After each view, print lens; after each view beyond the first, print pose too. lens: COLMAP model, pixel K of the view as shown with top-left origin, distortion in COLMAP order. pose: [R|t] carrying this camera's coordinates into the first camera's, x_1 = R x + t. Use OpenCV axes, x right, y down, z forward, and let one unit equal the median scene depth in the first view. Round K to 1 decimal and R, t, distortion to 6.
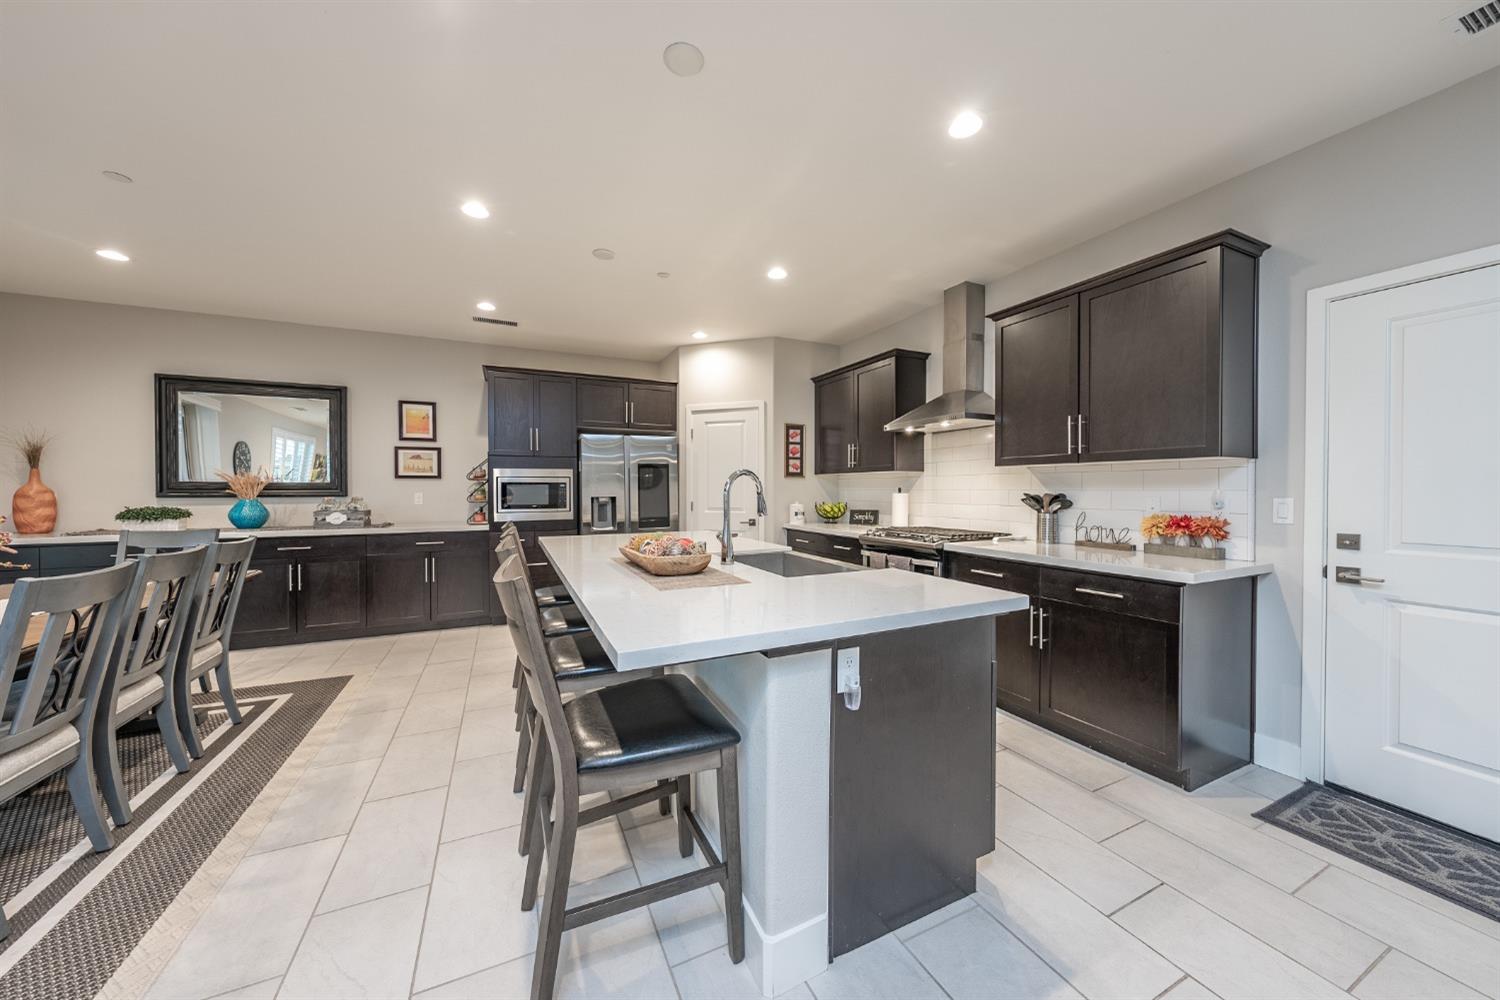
lens RADIAL K [[516.4, 0, 749.5], [0, 516.4, 492.1], [0, 0, 1]] dist [-0.007555, 0.001951]
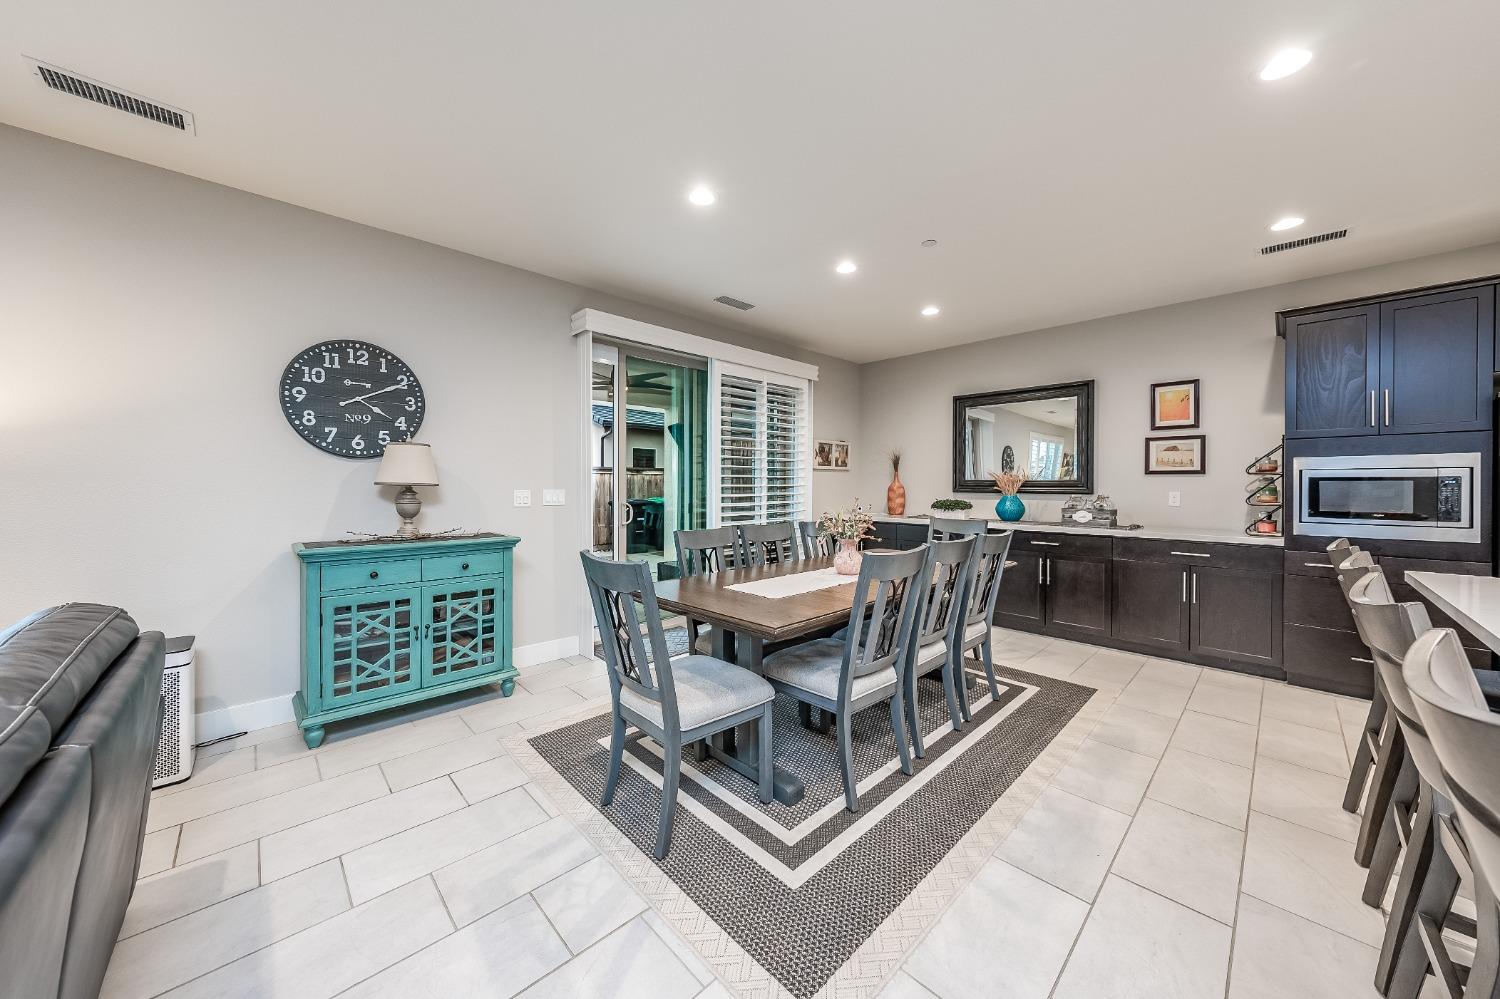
lens RADIAL K [[516.4, 0, 749.7], [0, 516.4, 488.9], [0, 0, 1]] dist [-0.007555, 0.001951]
pose [[0.317397, 0.009580, -0.948244, -0.089348], [-0.011140, 0.999918, 0.006374, -0.000125], [0.948227, 0.008541, 0.317478, 0.105175]]
